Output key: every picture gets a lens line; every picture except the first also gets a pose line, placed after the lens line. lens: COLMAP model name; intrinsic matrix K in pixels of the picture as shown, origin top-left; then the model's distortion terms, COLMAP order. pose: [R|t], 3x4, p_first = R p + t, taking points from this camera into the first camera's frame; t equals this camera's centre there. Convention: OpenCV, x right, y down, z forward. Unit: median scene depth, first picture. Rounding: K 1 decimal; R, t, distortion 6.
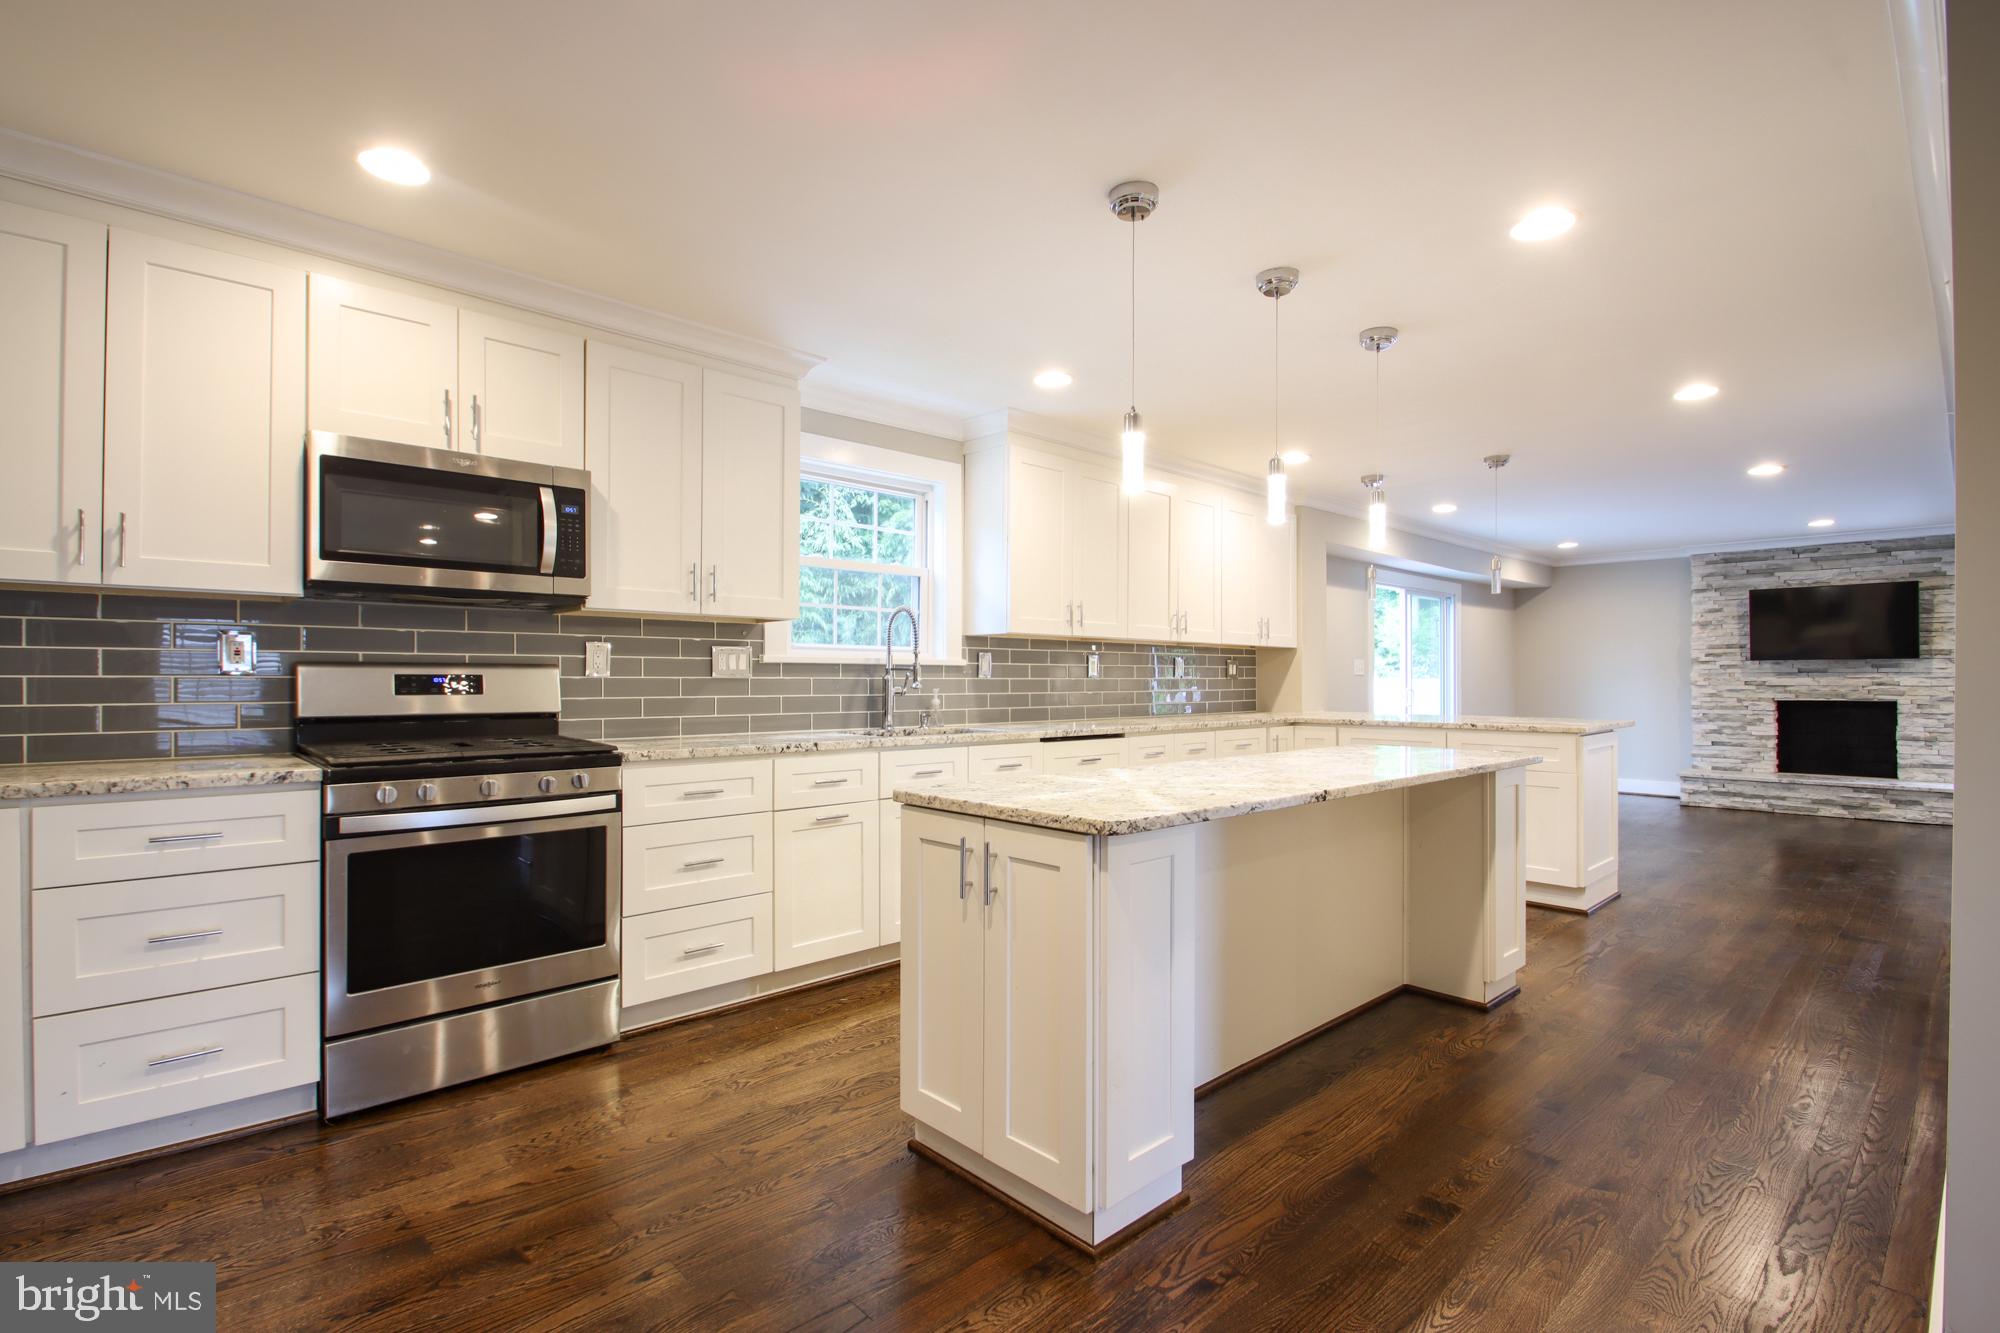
lens RADIAL K [[933.4, 0, 975.5], [0, 933.4, 676.6], [0, 0, 1]] dist [0.010794, -0.015483]
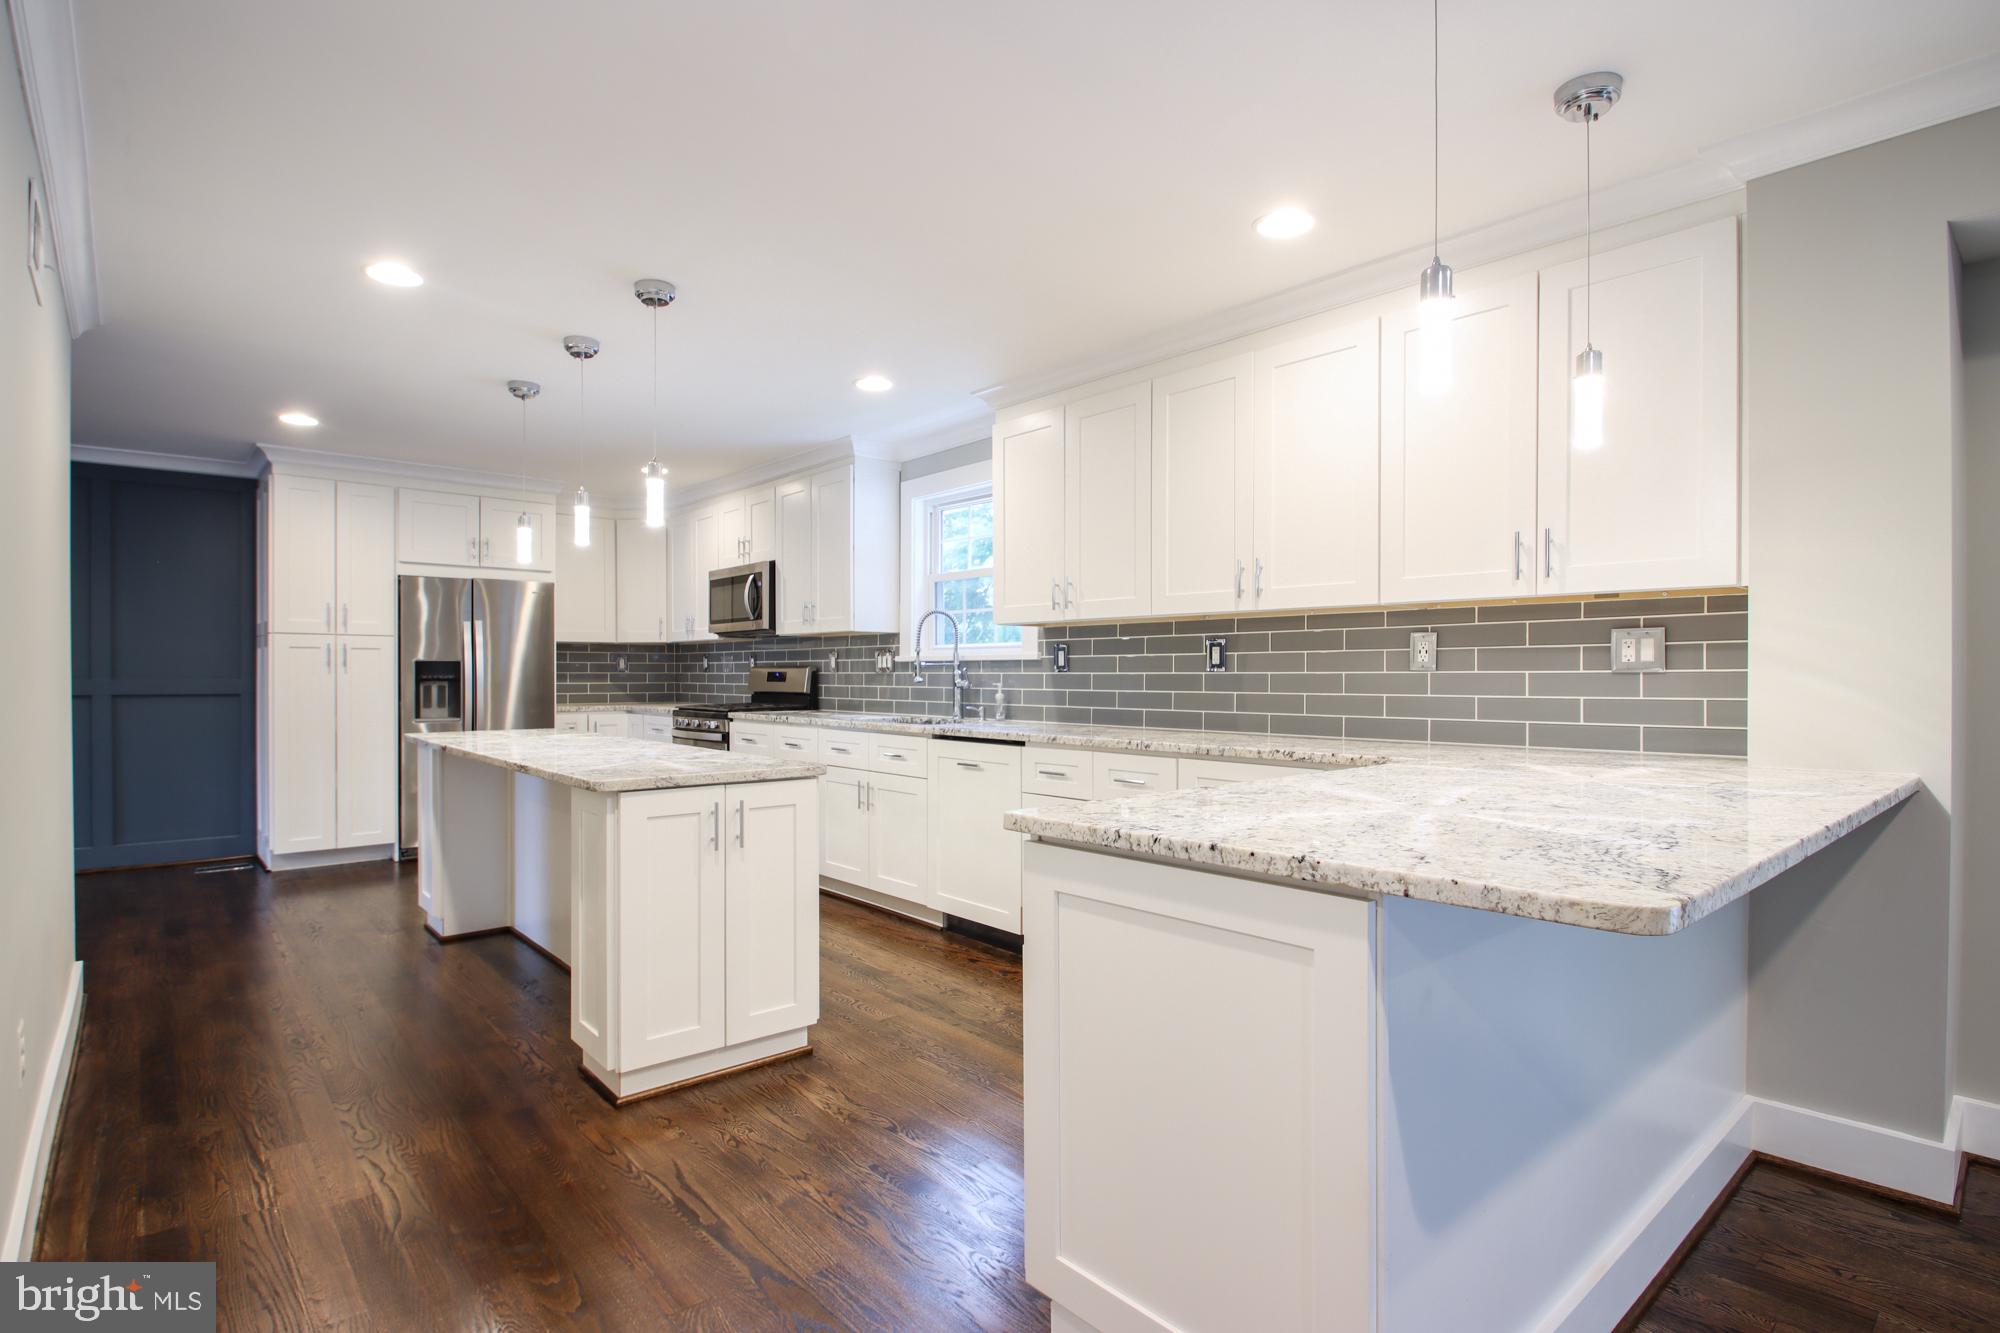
lens RADIAL K [[986.8, 0, 962.3], [0, 986.8, 674.3], [0, 0, 1]] dist [-0.000335, -0.000037]
pose [[-0.044852, 0.000109, -0.998994, 1.068908], [0.003790, 0.999993, -0.000061, 0.003146], [0.998986, -0.003789, -0.044852, 1.047273]]
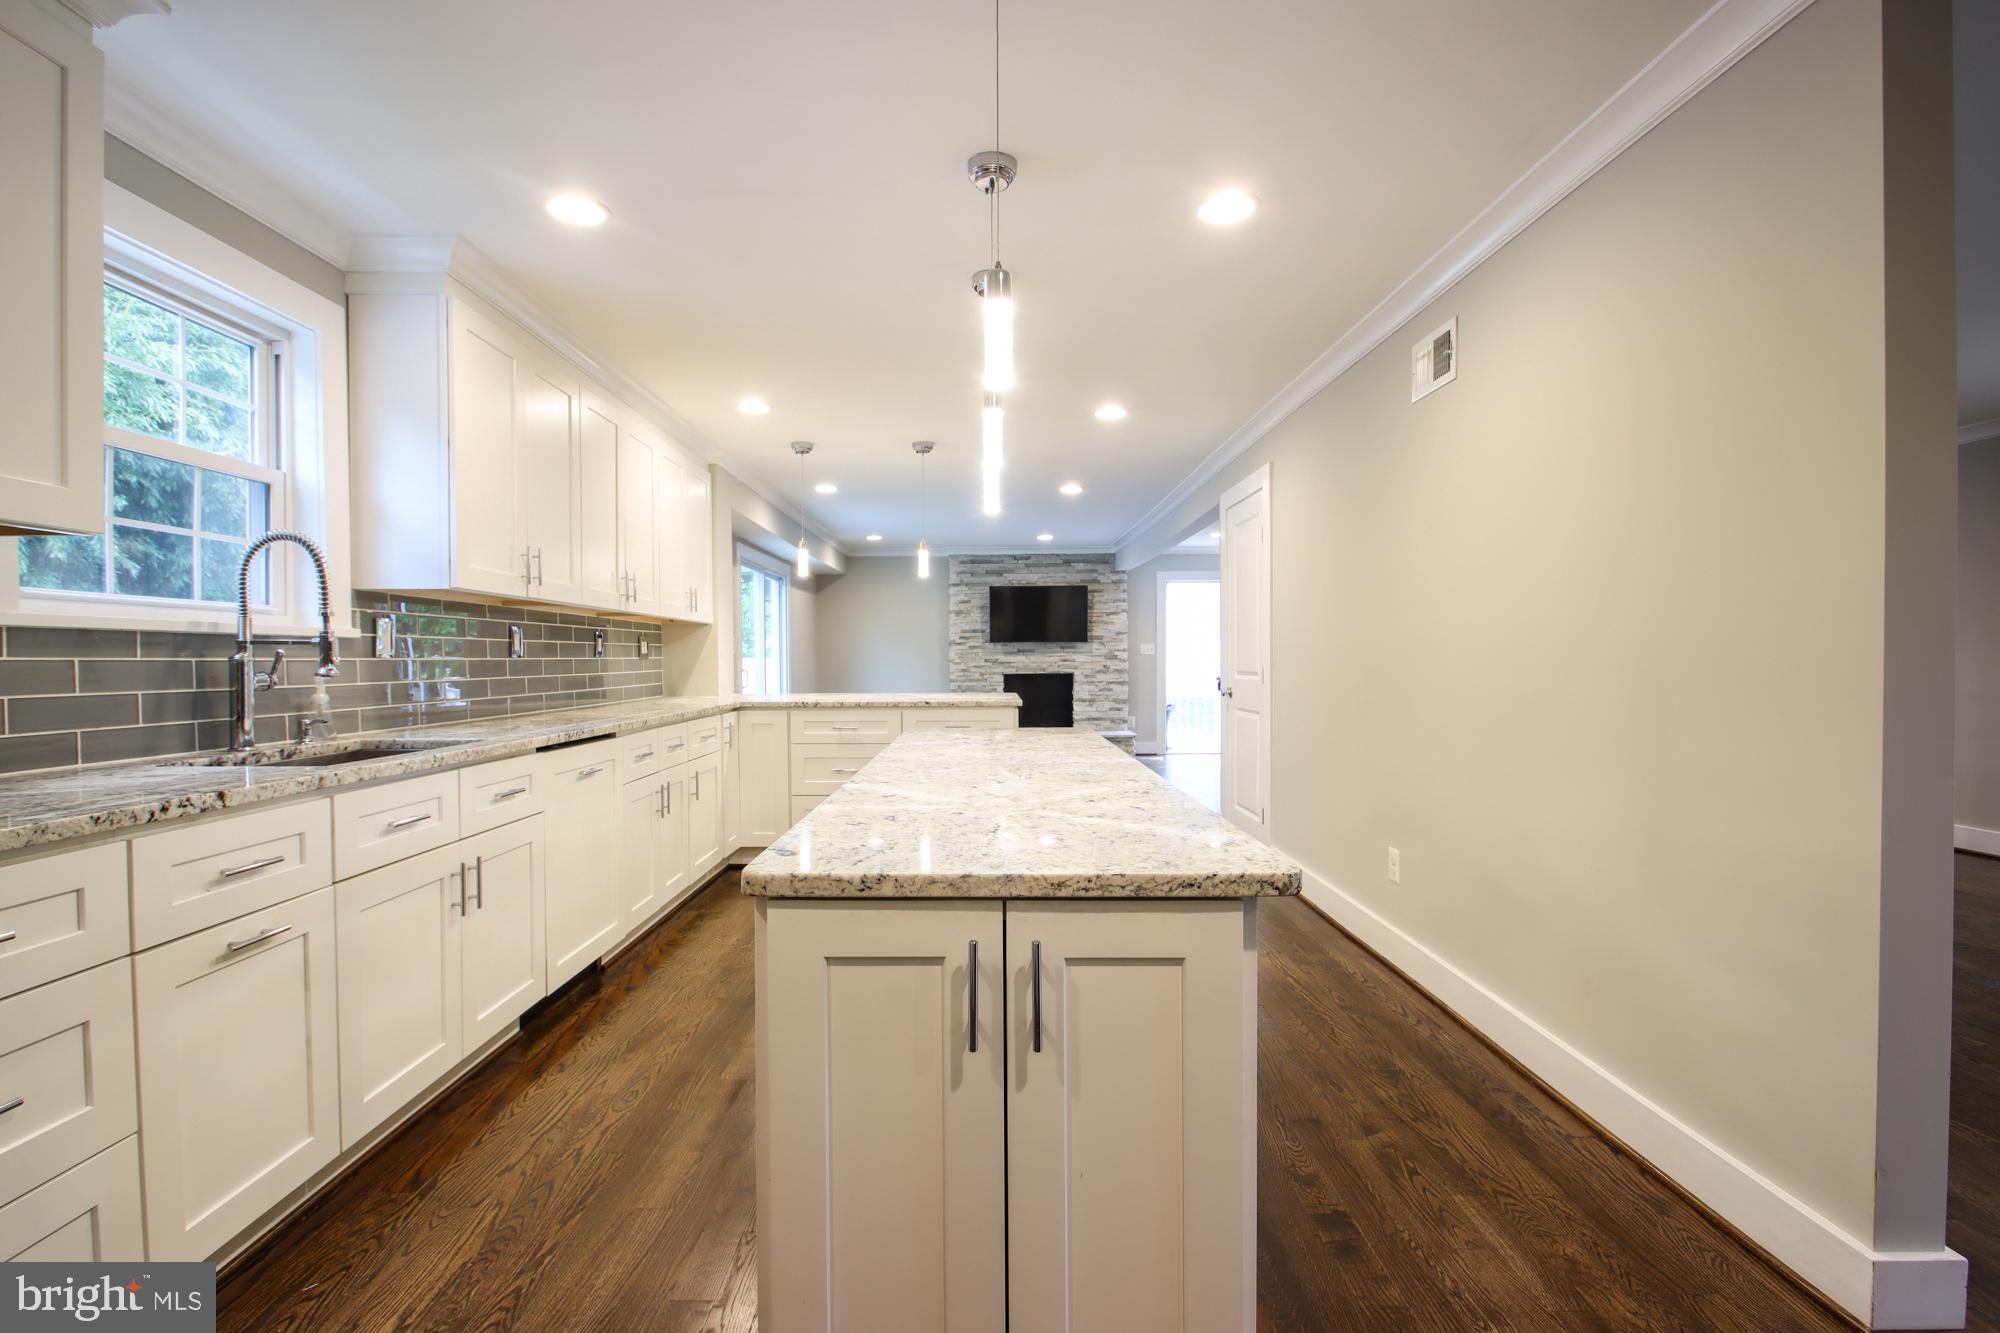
lens RADIAL K [[933.5, 0, 977.3], [0, 933.5, 677.9], [0, 0, 1]] dist [0.009319, -0.013185]
pose [[0.682247, -0.019684, 0.730857, -0.199166], [0.003840, 0.999720, 0.023341, 0.001705], [-0.731112, -0.013117, 0.682131, 0.301707]]
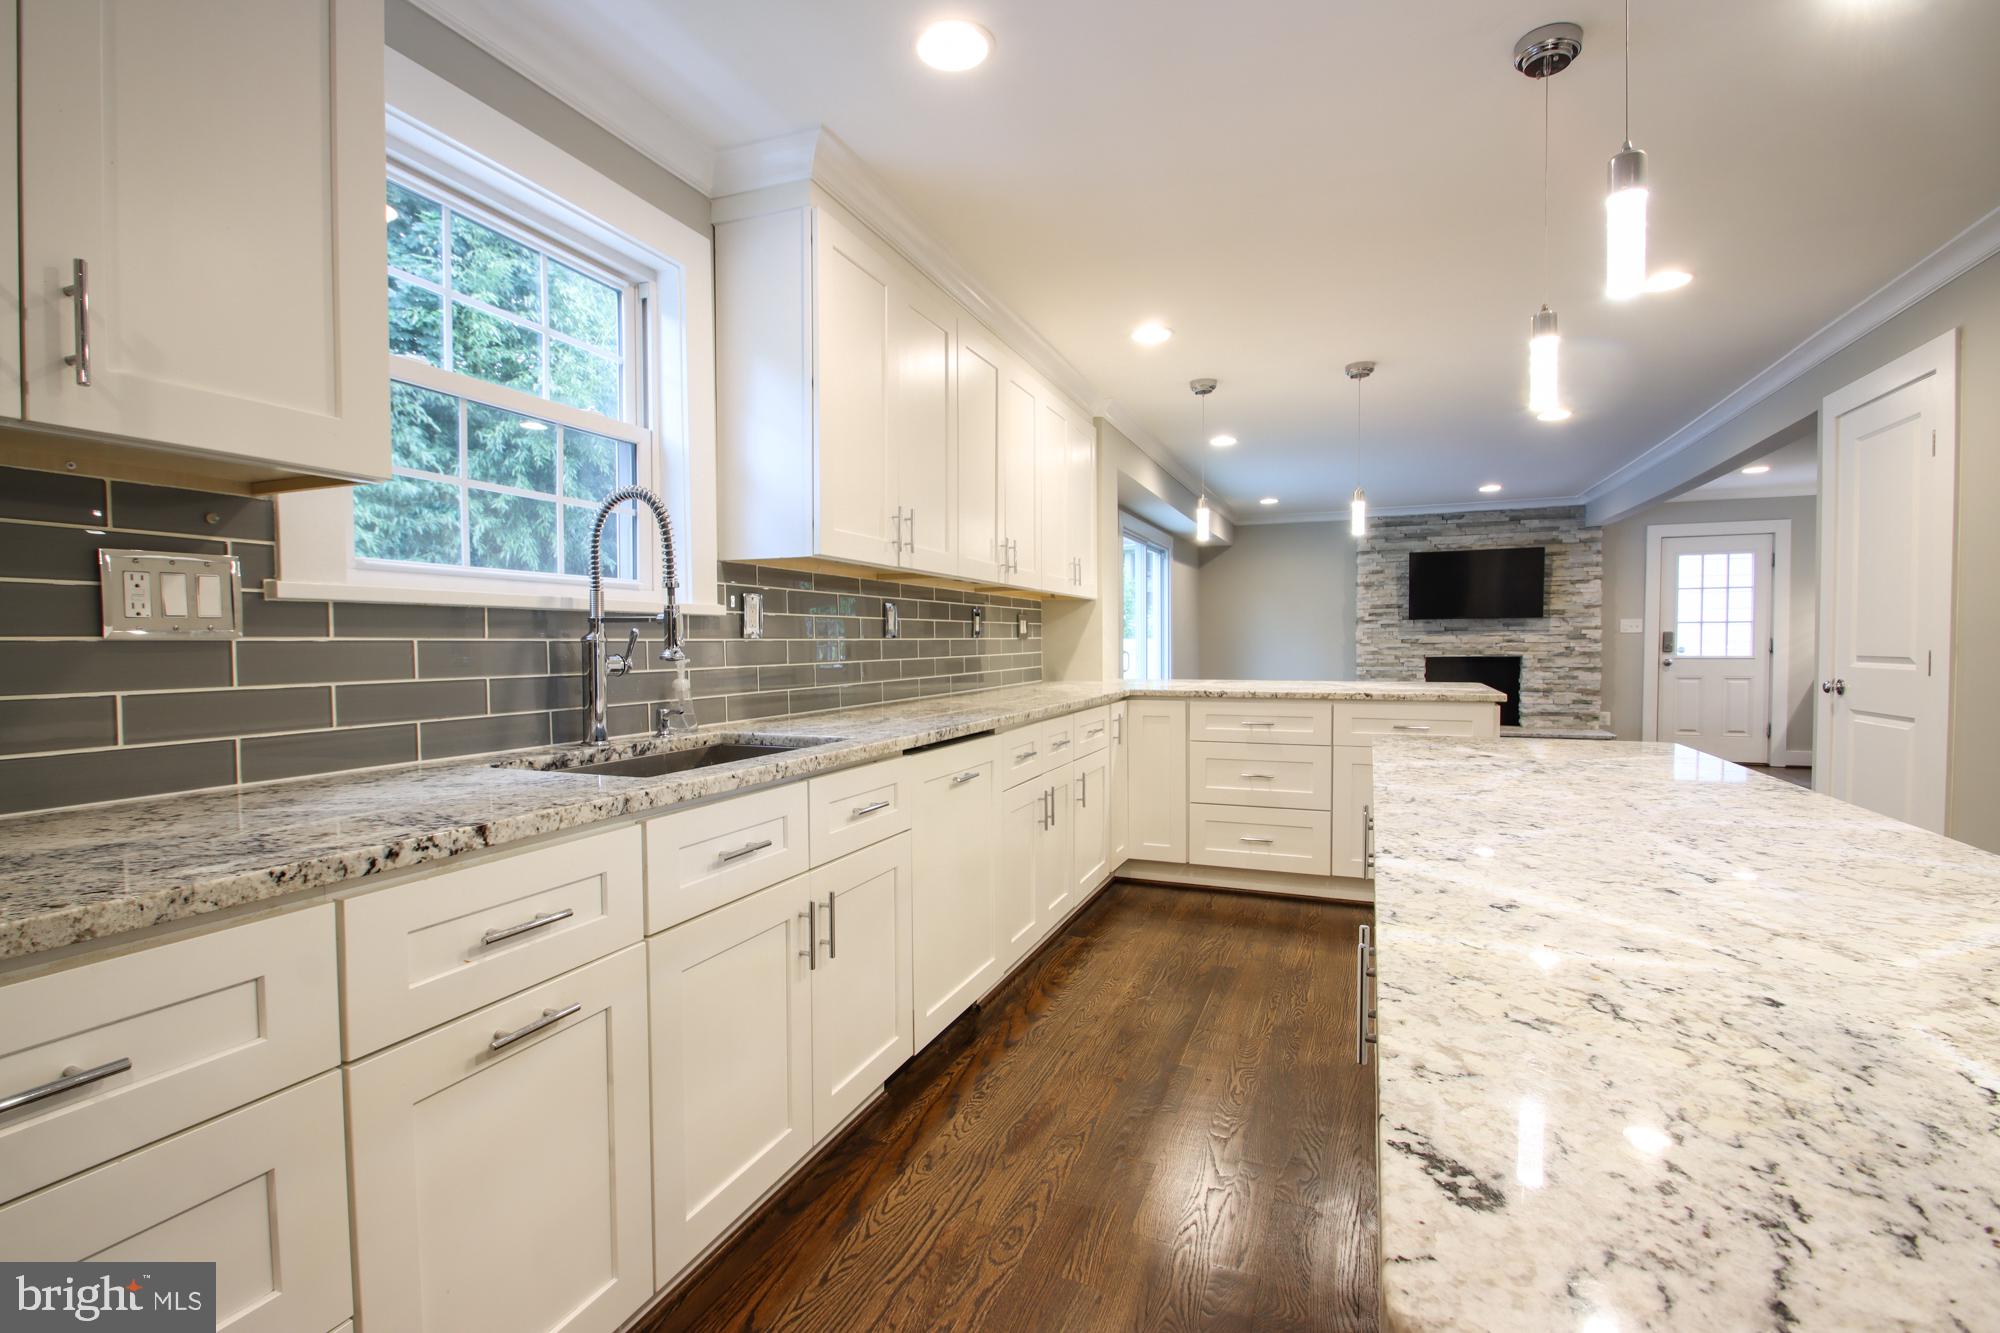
lens RADIAL K [[933.4, 0, 975.5], [0, 933.4, 676.6], [0, 0, 1]] dist [0.010794, -0.015483]
pose [[0.907708, -0.022890, 0.418977, -0.115736], [0.006731, 0.999177, 0.040006, 0.002938], [-0.419548, -0.033493, 0.907115, 0.478906]]
